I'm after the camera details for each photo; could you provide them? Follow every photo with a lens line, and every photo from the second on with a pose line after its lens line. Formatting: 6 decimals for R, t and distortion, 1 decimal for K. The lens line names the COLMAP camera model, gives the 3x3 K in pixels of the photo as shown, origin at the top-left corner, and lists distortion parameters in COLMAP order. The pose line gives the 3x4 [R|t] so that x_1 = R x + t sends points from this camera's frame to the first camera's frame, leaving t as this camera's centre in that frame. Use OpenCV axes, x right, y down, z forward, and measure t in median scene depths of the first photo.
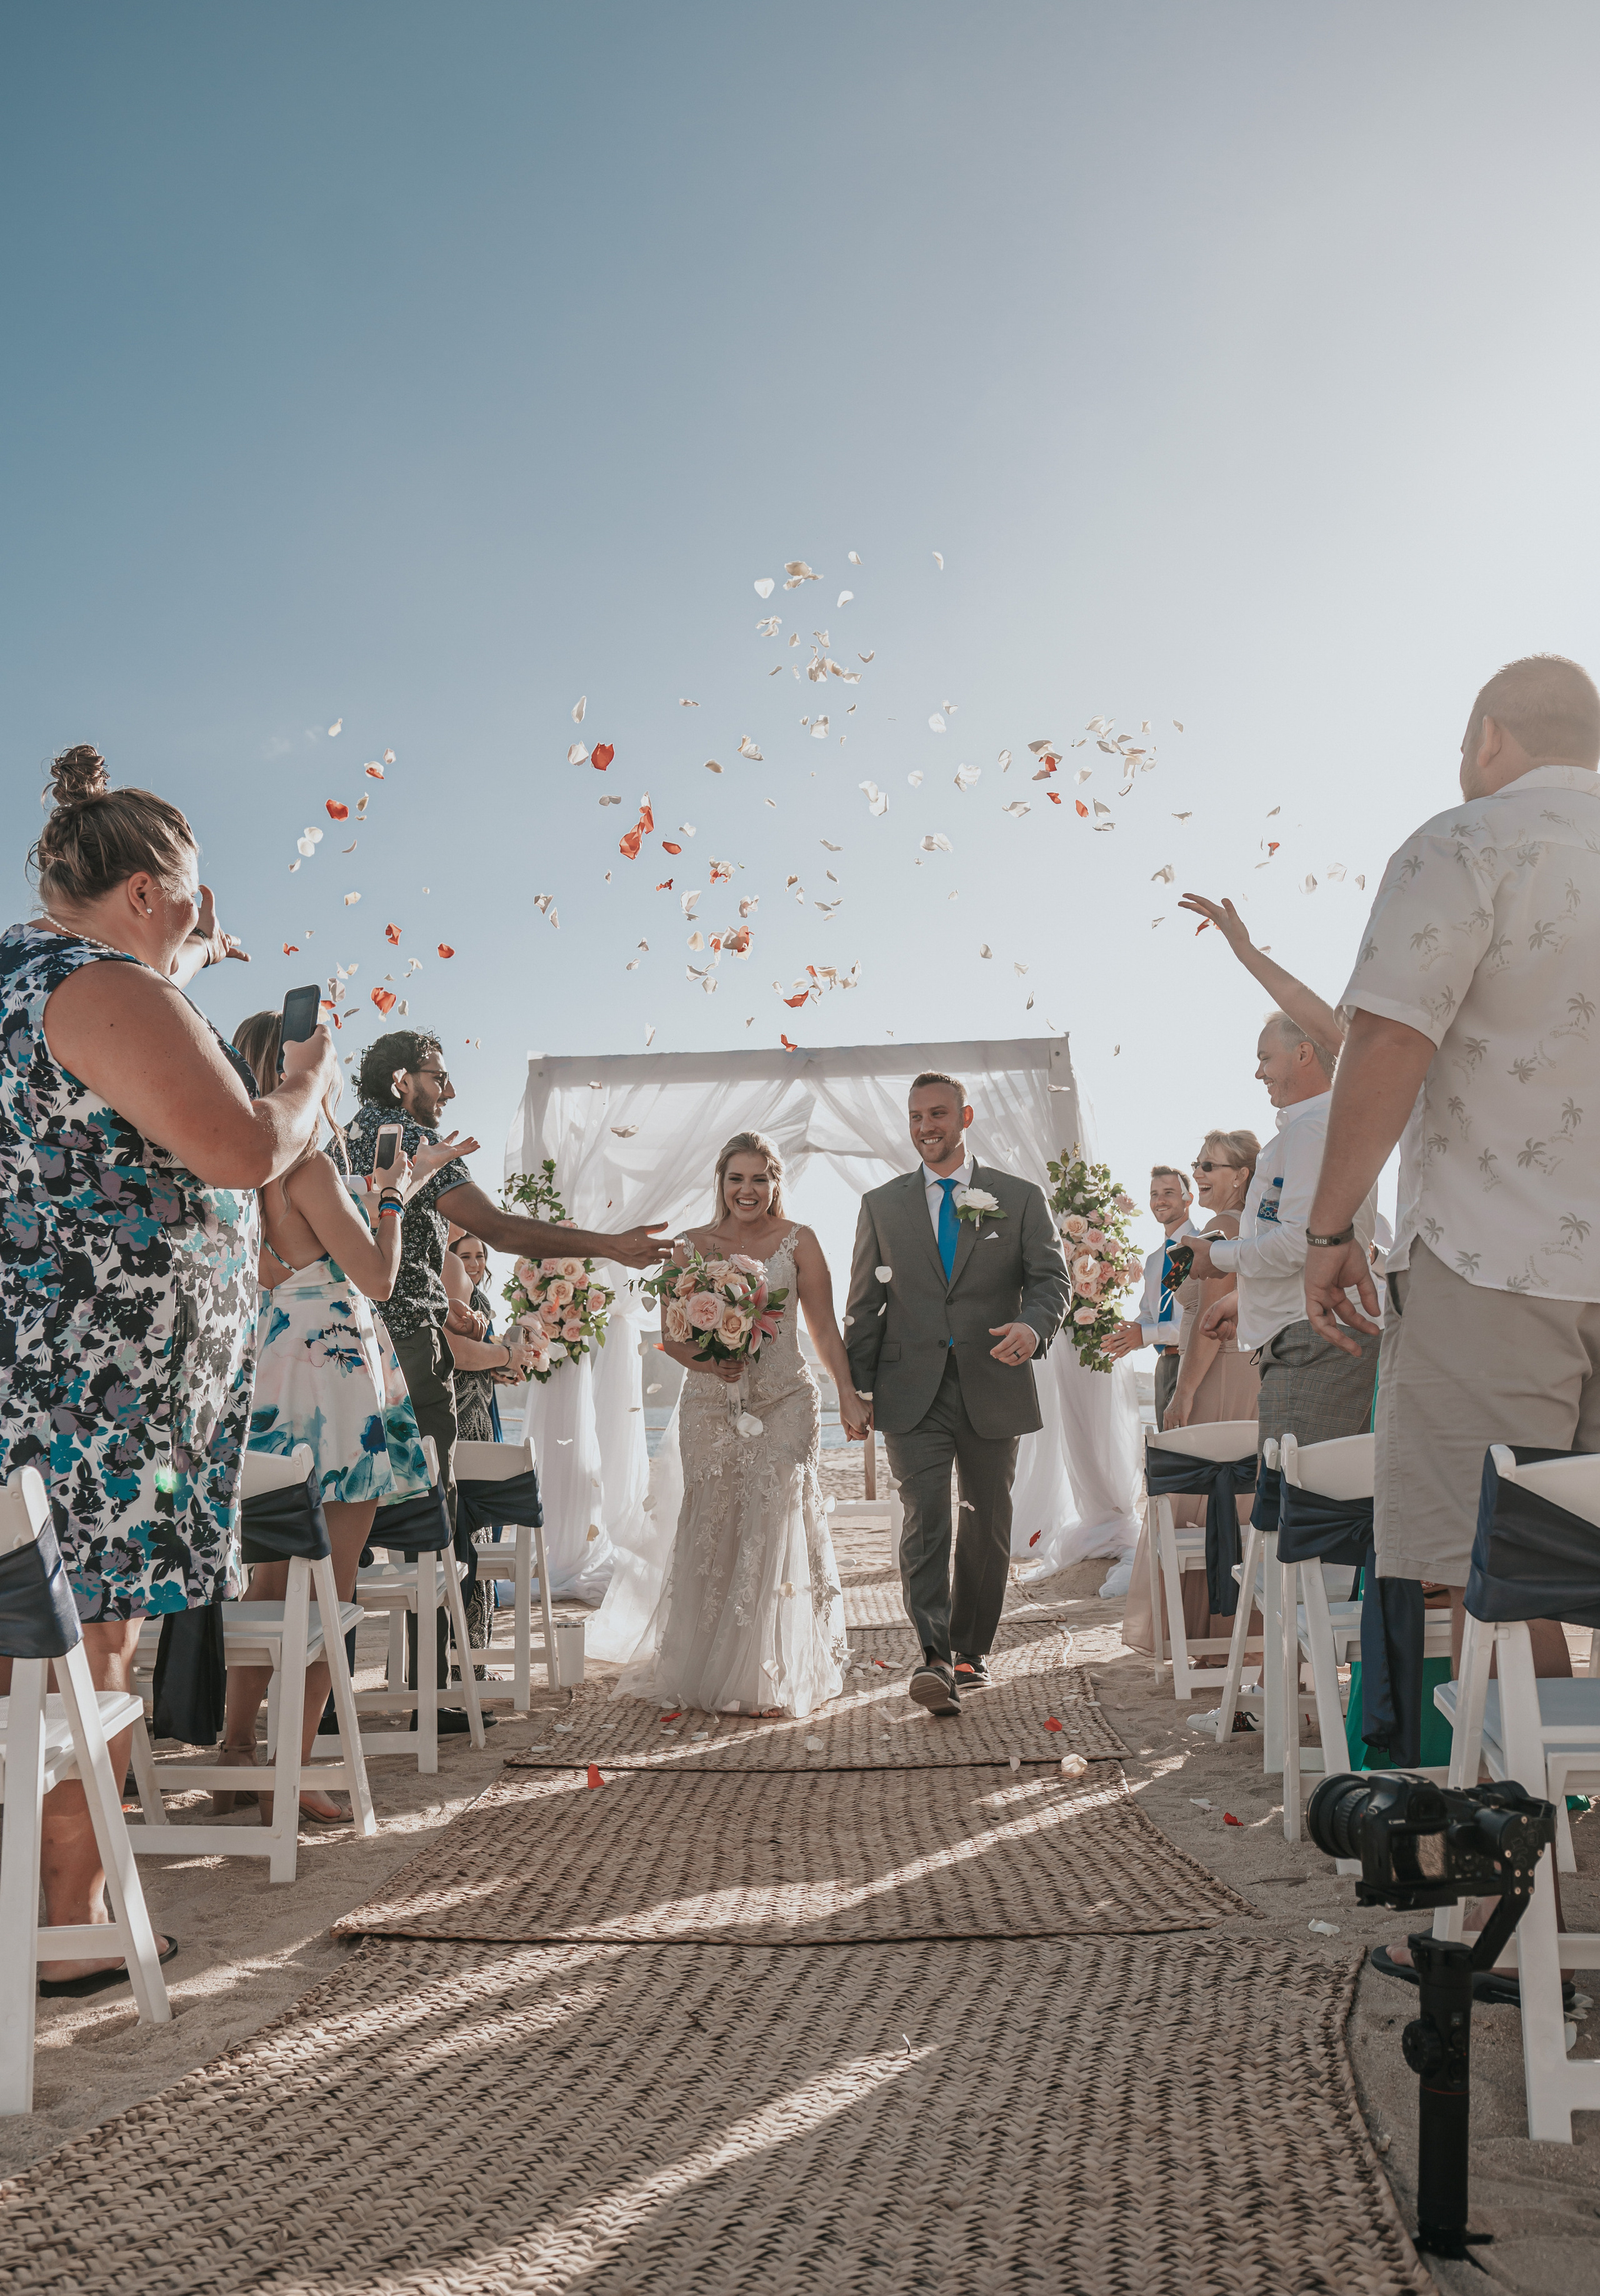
lens RADIAL K [[1961.8, 0, 803.2], [0, 1961.8, 1123.8], [0, 0, 1]] dist [0.007001, -0.018271]
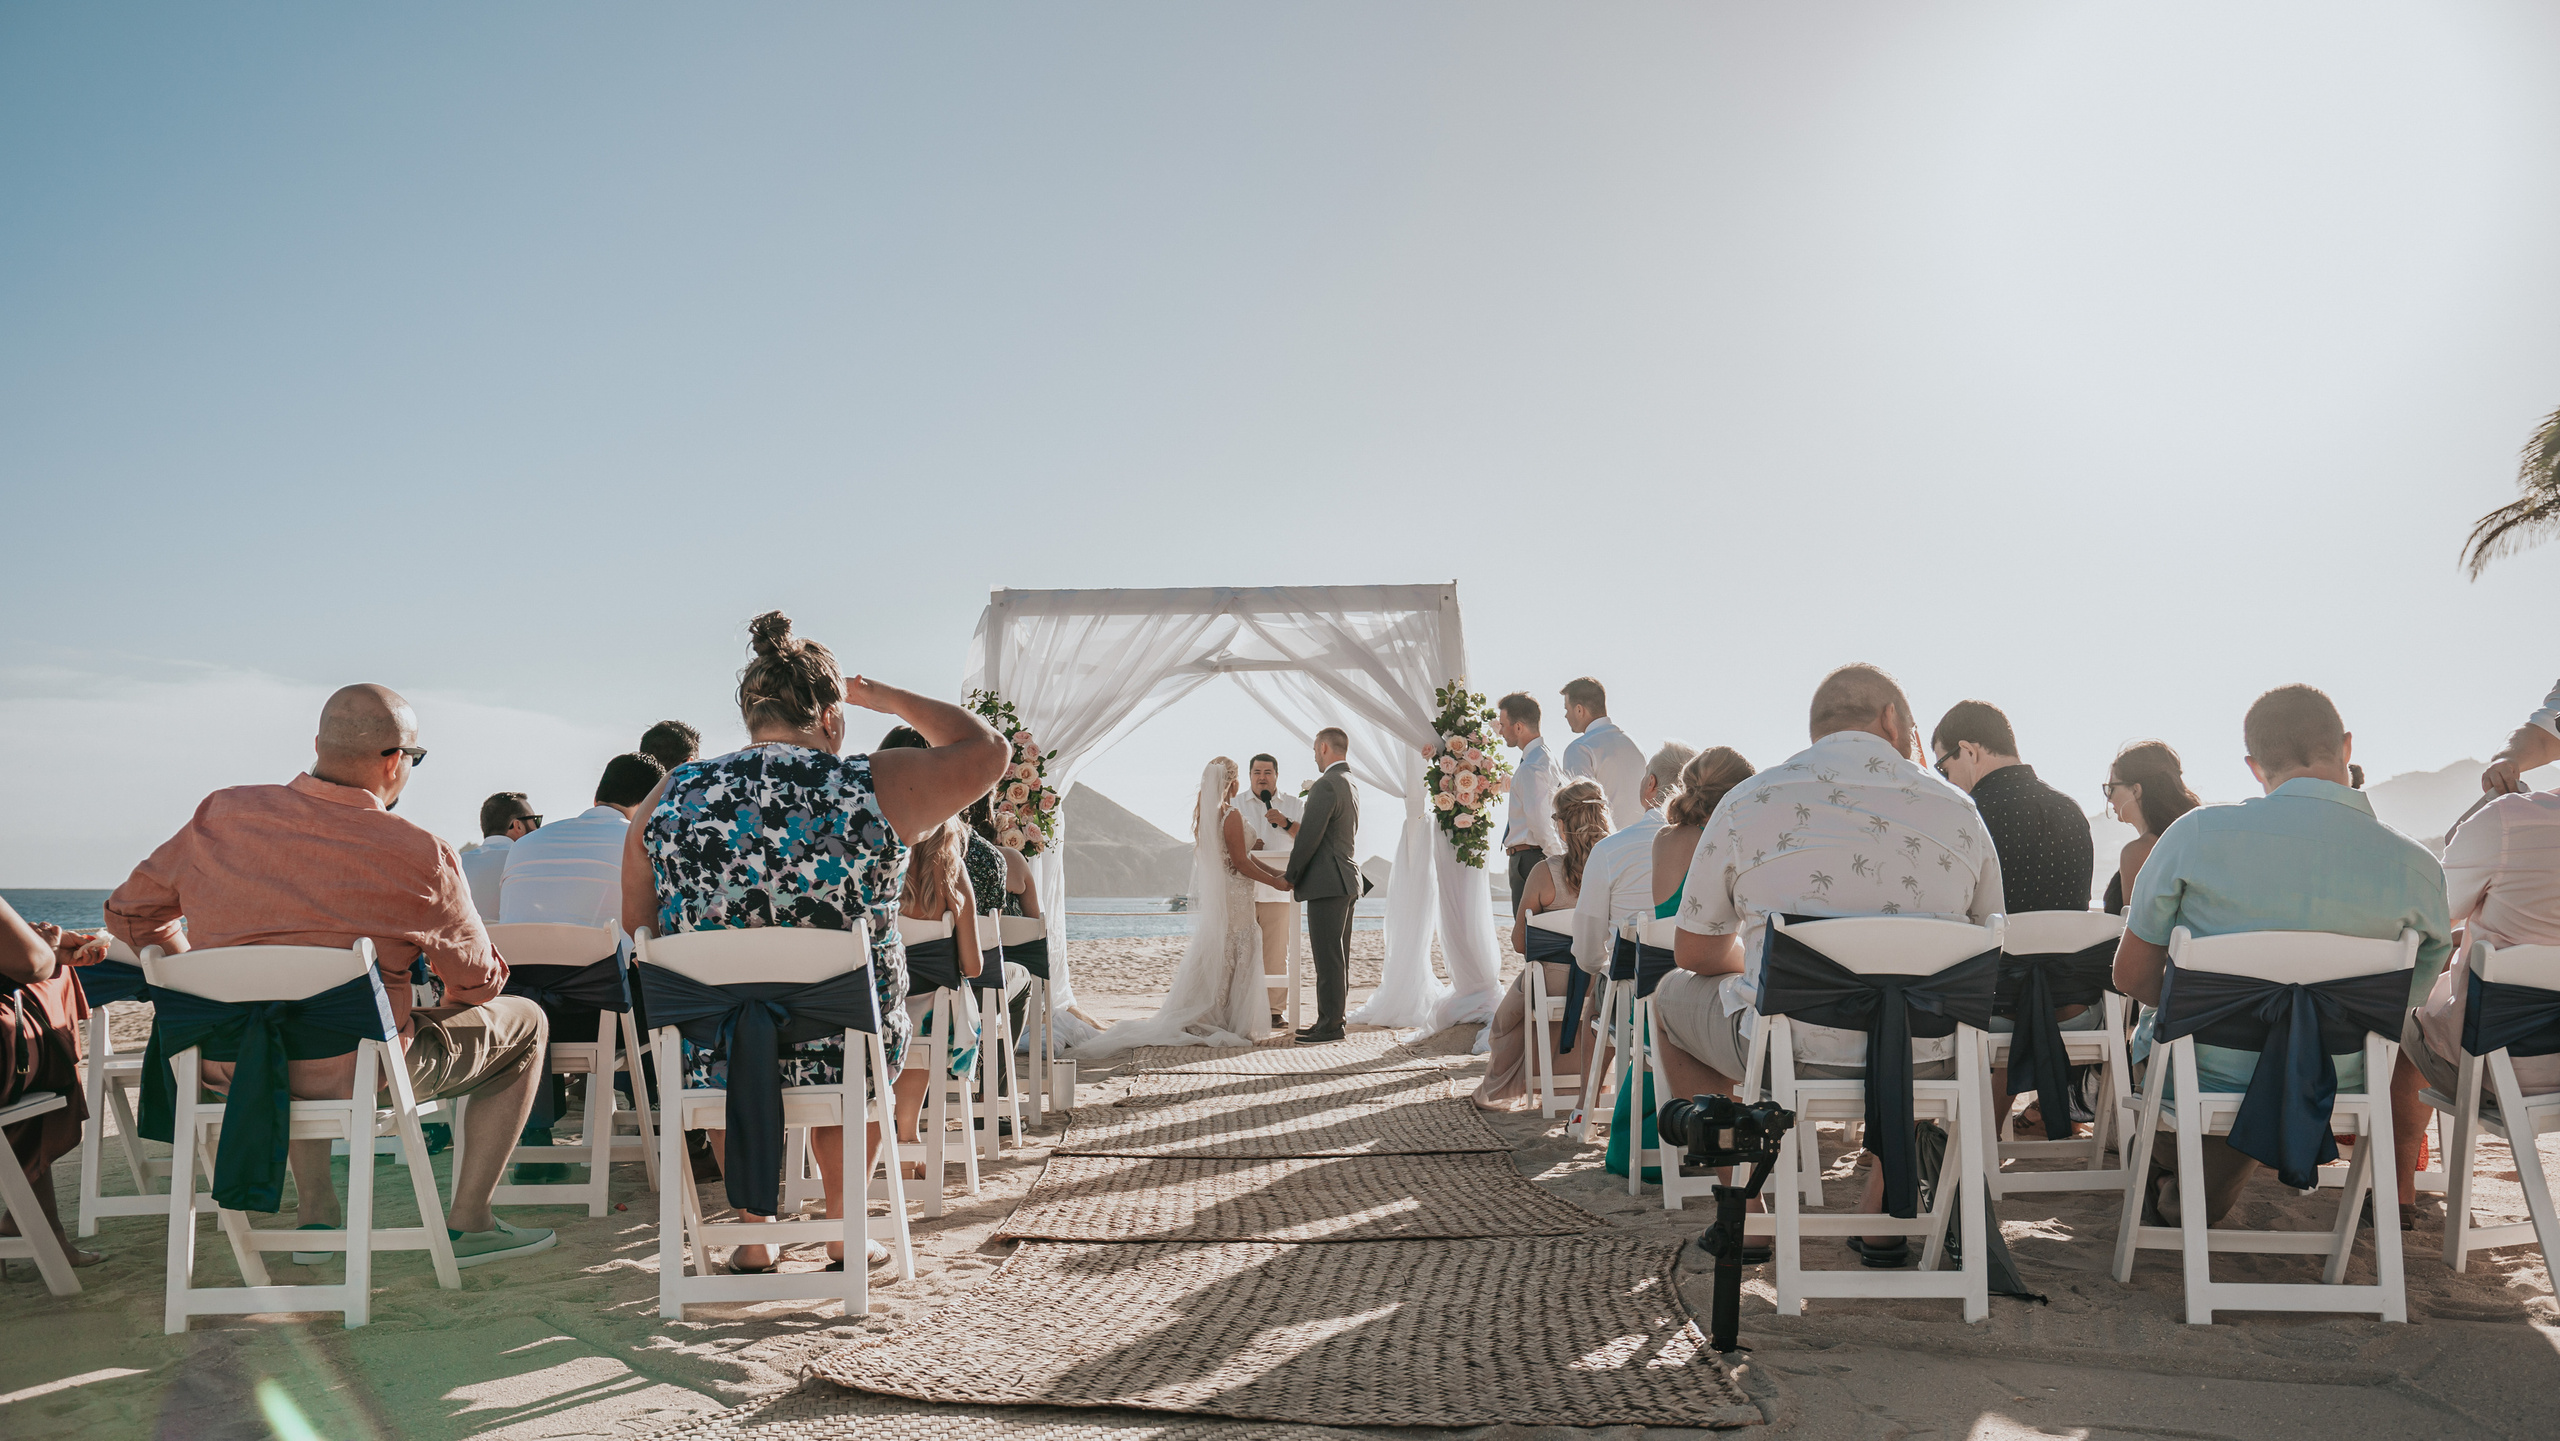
lens RADIAL K [[2019.9, 0, 1272.9], [0, 2019.9, 736.9], [0, 0, 1]] dist [-0.002040, 0.000835]
pose [[0.997215, 0.019528, 0.071978, -0.129089], [-0.023947, 0.997847, 0.061051, -0.052346], [-0.070631, -0.062605, 0.995536, -0.434528]]
